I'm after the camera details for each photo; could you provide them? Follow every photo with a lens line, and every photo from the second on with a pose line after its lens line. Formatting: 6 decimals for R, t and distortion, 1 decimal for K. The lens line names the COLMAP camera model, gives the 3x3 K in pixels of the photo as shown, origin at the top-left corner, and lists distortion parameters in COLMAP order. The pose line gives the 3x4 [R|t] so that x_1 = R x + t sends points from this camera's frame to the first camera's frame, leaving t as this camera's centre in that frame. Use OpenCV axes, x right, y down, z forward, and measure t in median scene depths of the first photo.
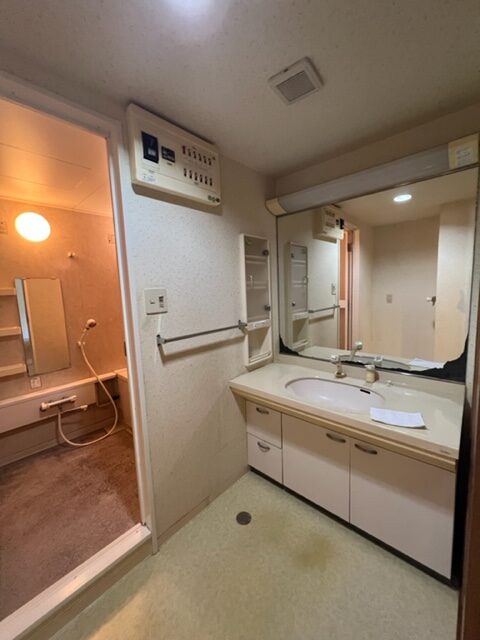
lens RADIAL K [[258.0, 0, 241.5], [0, 258.0, 322.2], [0, 0, 1]] dist [-0.002819, -0.000442]
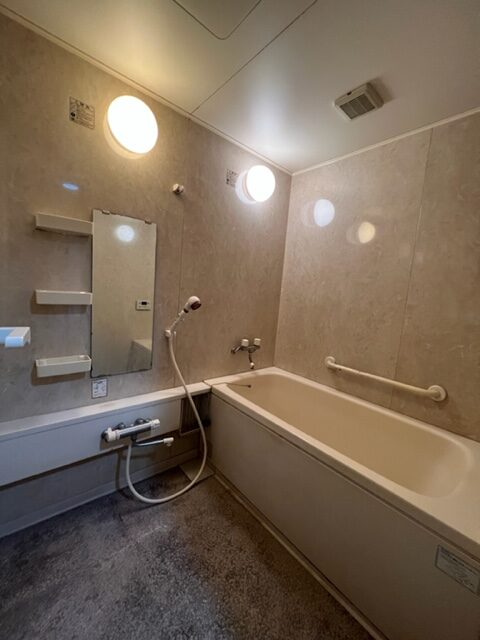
lens RADIAL K [[258.0, 0, 238.7], [0, 258.0, 316.3], [0, 0, 1]] dist [-0.002819, -0.000442]
pose [[0.986149, 0.129341, -0.103828, -0.419272], [-0.130325, 0.991468, -0.002716, 0.024027], [0.102590, 0.016210, 0.994592, 0.411907]]
